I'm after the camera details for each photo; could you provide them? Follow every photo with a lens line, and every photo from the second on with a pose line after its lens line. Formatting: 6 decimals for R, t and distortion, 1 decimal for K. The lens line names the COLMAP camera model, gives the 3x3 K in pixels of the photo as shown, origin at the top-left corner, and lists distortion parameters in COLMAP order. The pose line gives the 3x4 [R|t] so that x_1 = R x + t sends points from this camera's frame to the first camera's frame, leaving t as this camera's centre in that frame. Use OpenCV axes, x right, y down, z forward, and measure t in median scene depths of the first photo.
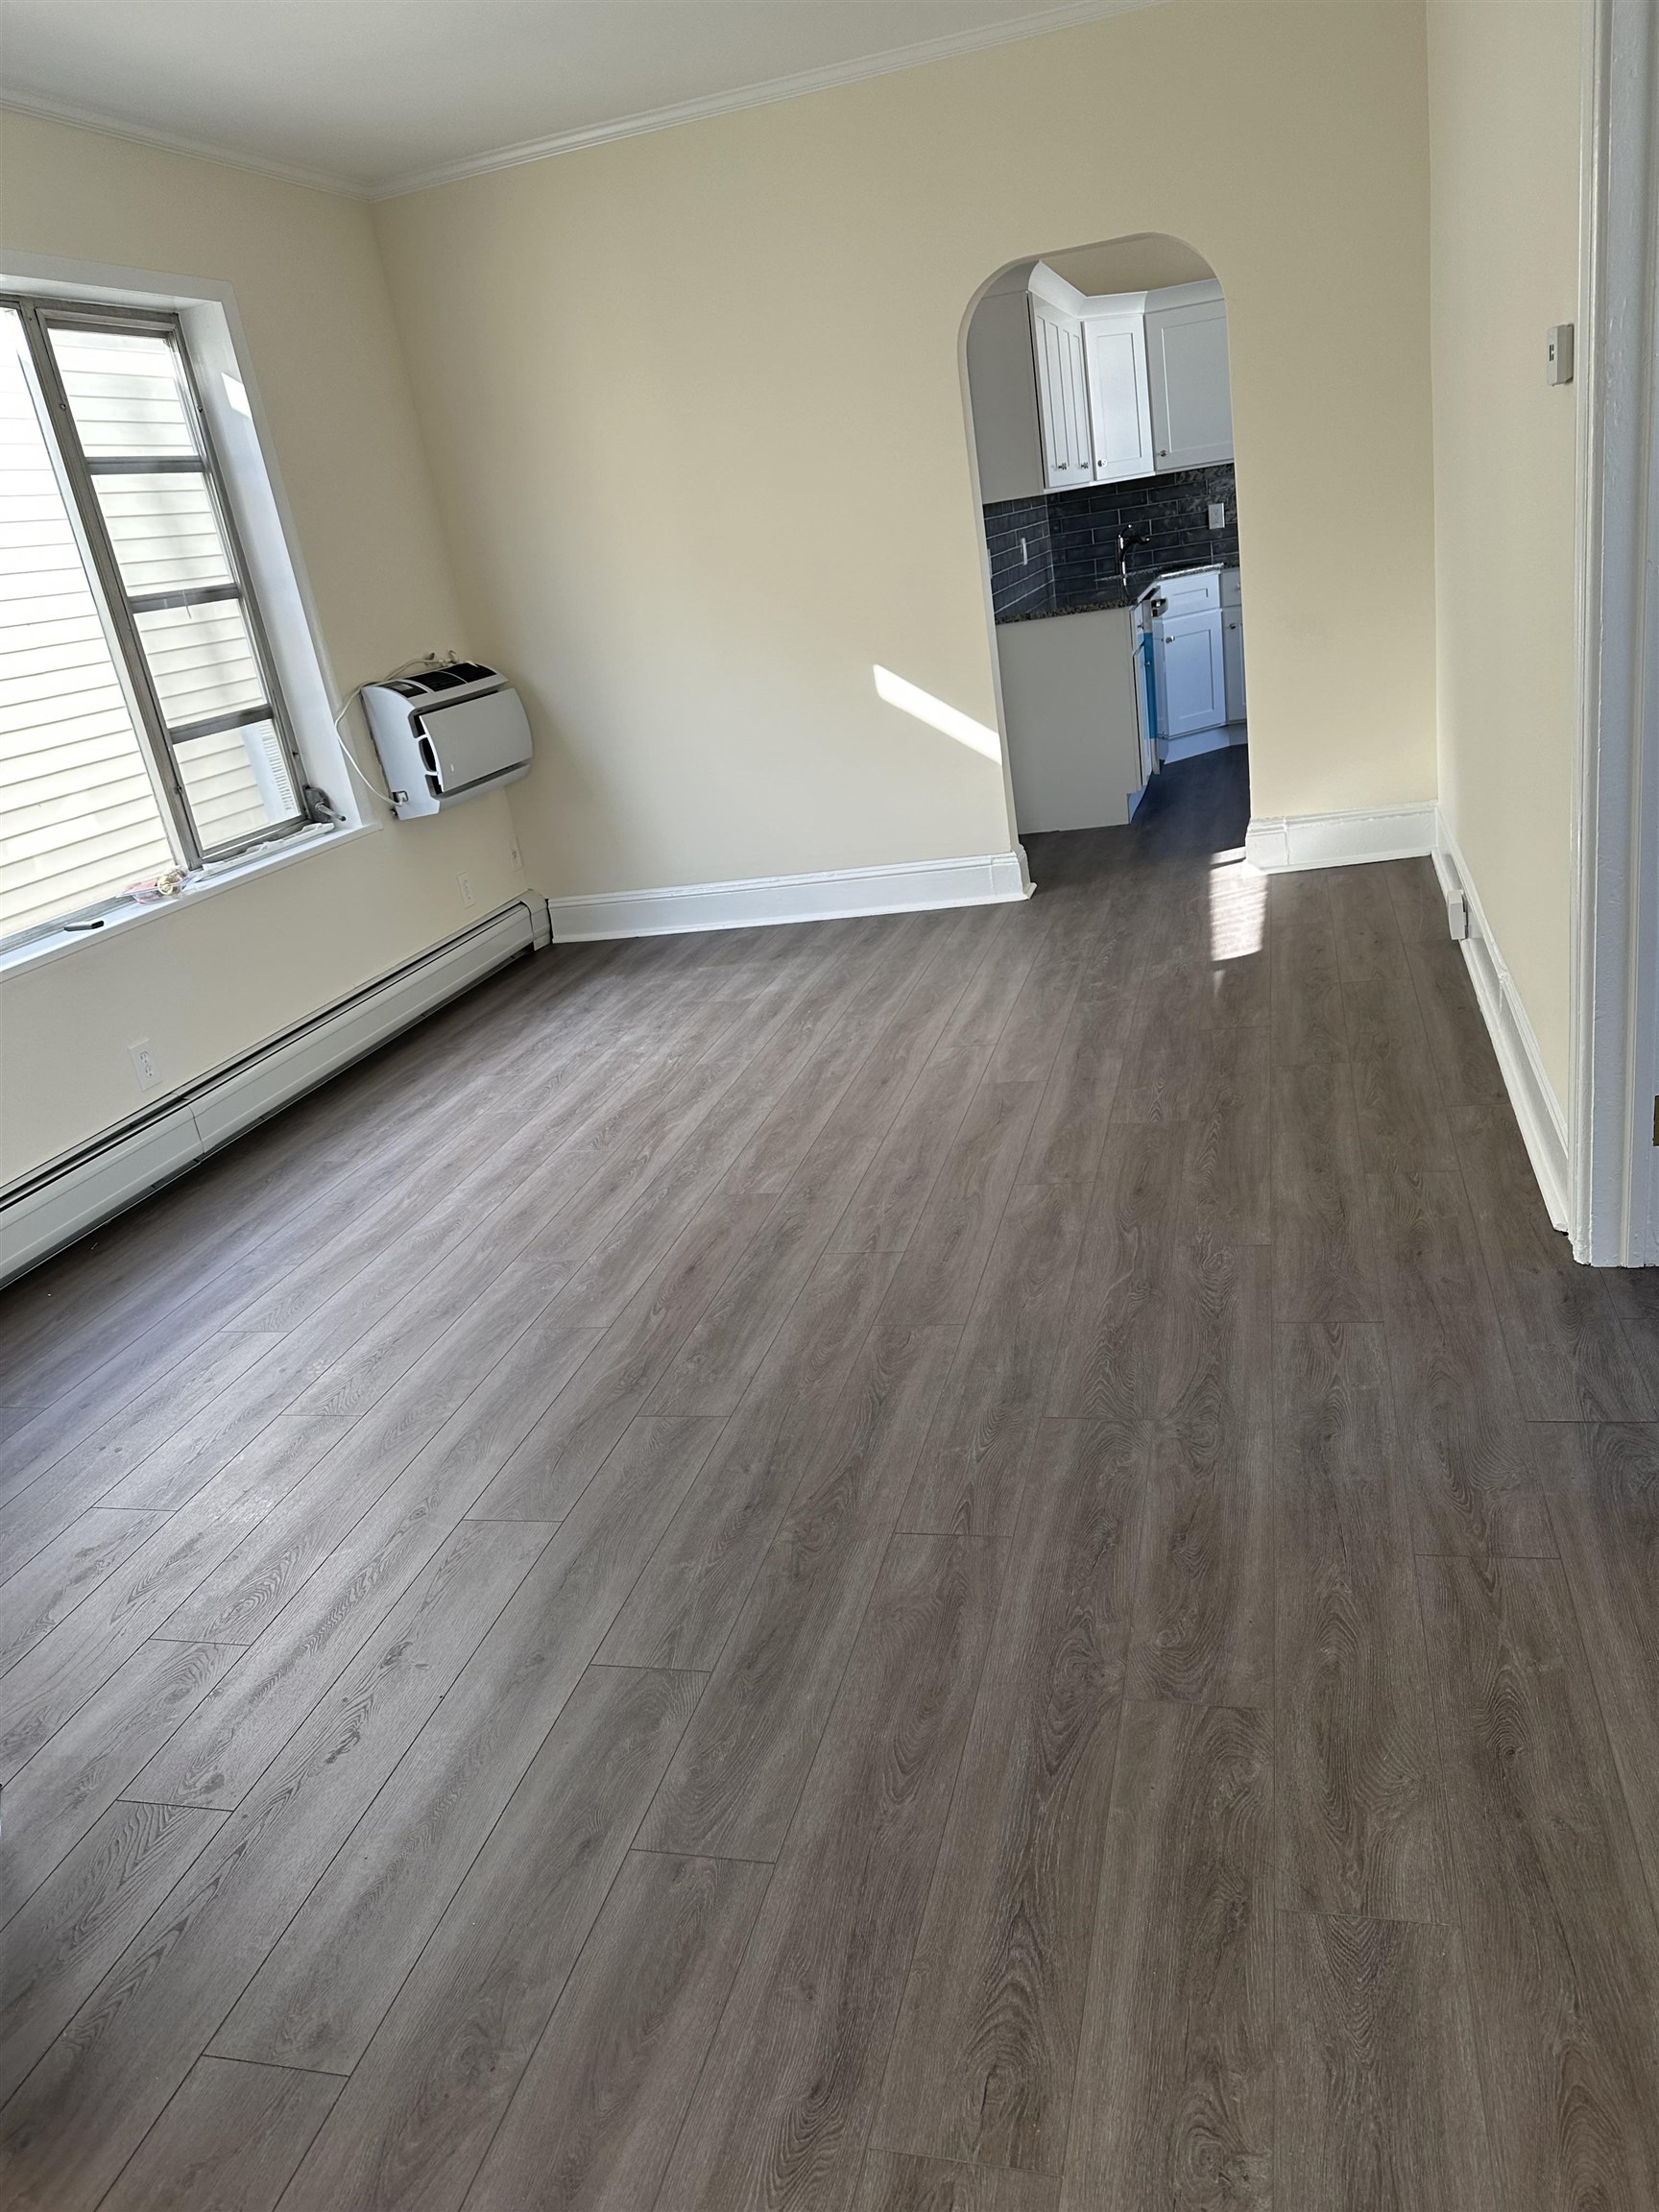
lens RADIAL K [[1527.0, 0, 829.5], [0, 1527.0, 1106.0], [0, 0, 1]] dist [0.039890, -0.050199]
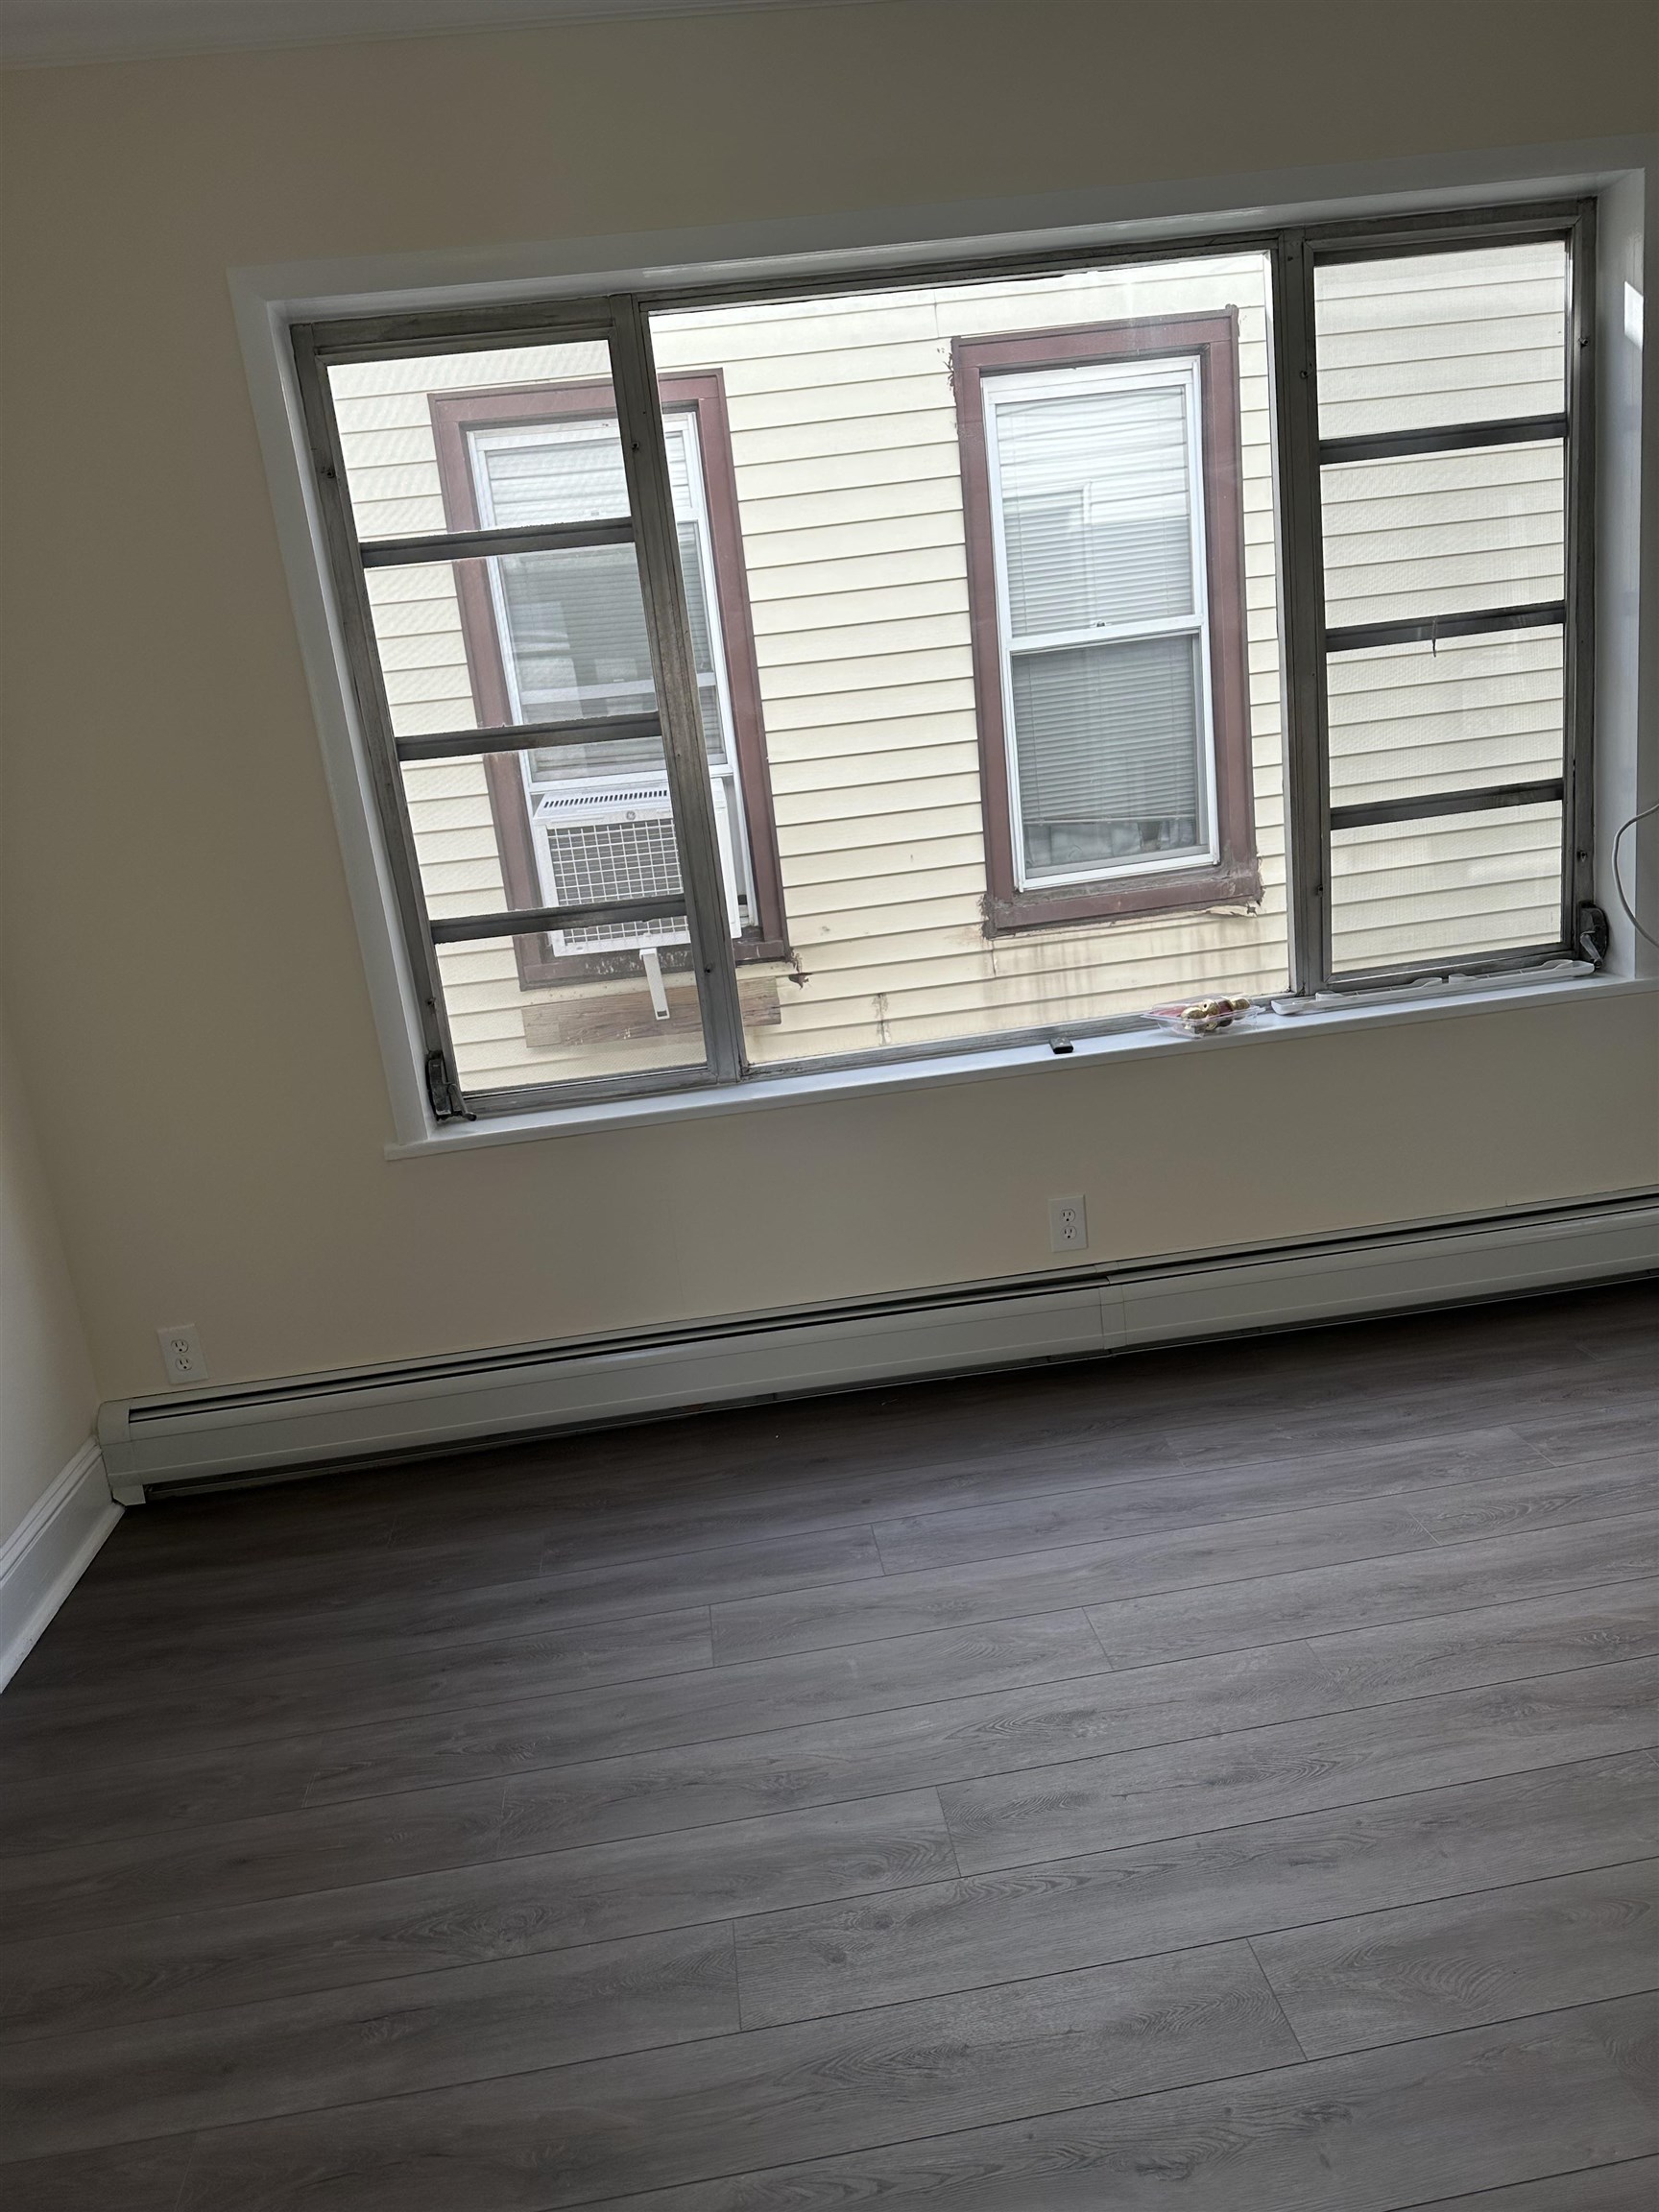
lens RADIAL K [[1489.4, 0, 829.2], [0, 1489.4, 1154.4], [0, 0, 1]] dist [-0.000569, -0.023648]
pose [[0.361353, 0.354279, -0.862502, 0.159567], [-0.267249, 0.925549, 0.268210, -0.217240], [0.893310, 0.133584, 0.429131, 0.494522]]
